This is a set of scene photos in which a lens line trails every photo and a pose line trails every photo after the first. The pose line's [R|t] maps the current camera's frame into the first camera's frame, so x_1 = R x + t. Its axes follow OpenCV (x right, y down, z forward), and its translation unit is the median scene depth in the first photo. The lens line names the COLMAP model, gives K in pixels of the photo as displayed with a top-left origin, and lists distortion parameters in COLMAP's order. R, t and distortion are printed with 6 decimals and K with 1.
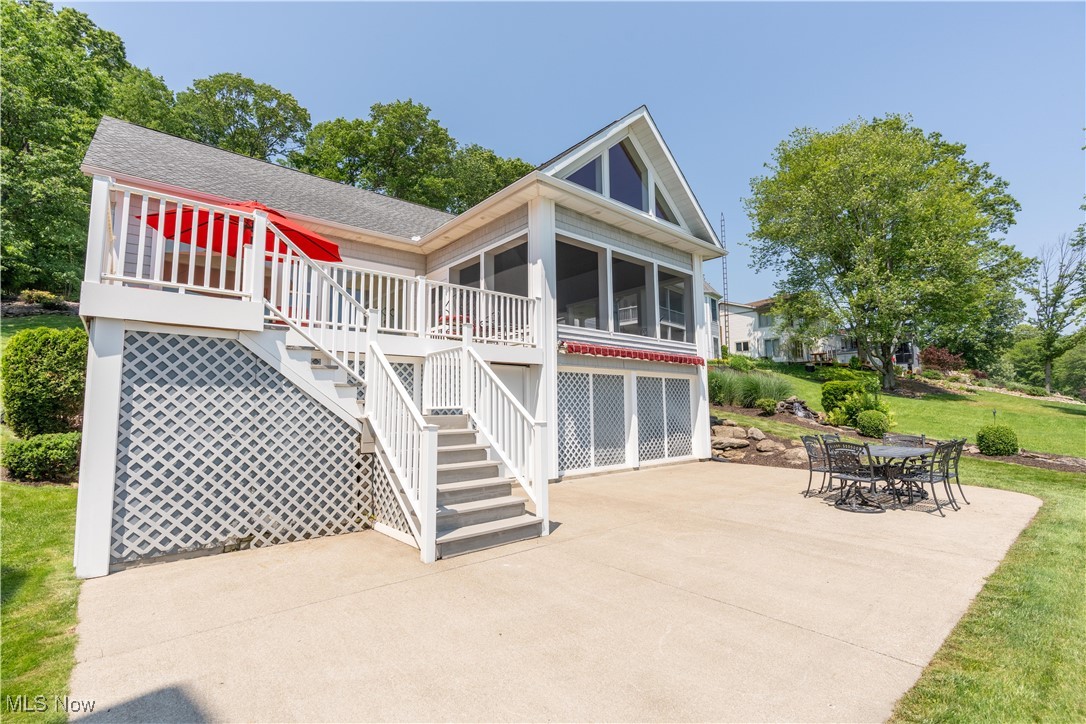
lens RADIAL K [[489.7, 0, 544.0], [0, 489.7, 358.9], [0, 0, 1]] dist [-0.001372, 0.000961]
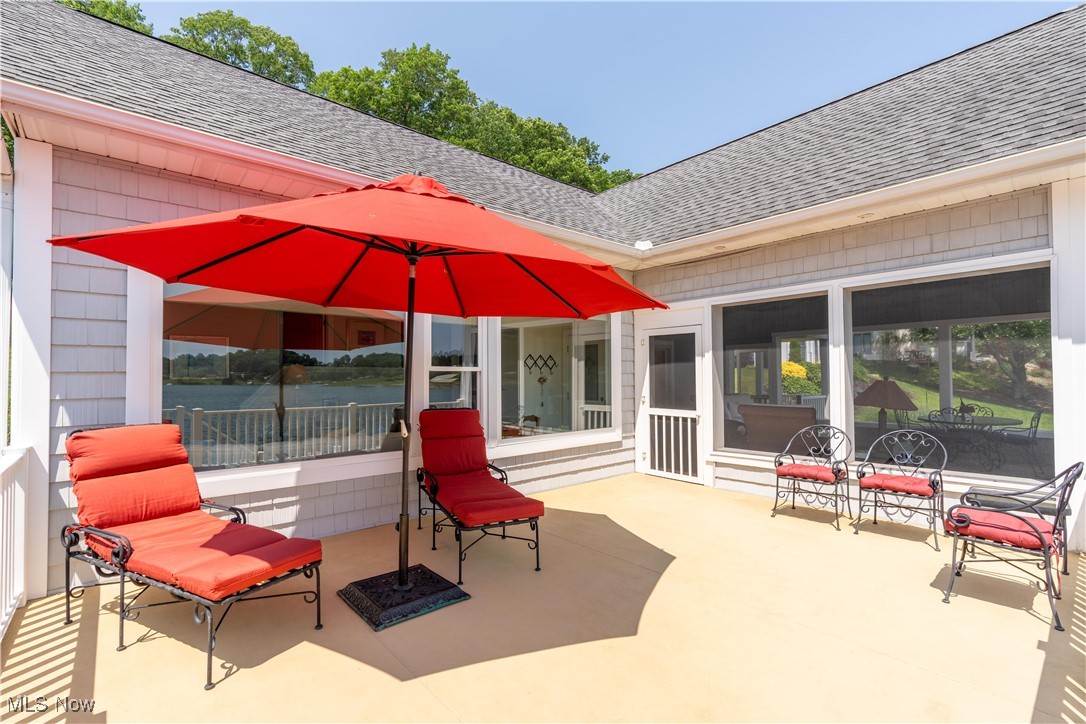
lens RADIAL K [[489.7, 0, 542.5], [0, 489.7, 366.7], [0, 0, 1]] dist [-0.001372, 0.000961]
pose [[0.999950, 0.009807, 0.001757, -0.061795], [-0.009915, 0.996857, 0.078602, -0.026561], [-0.000981, -0.078615, 0.996905, 0.079416]]
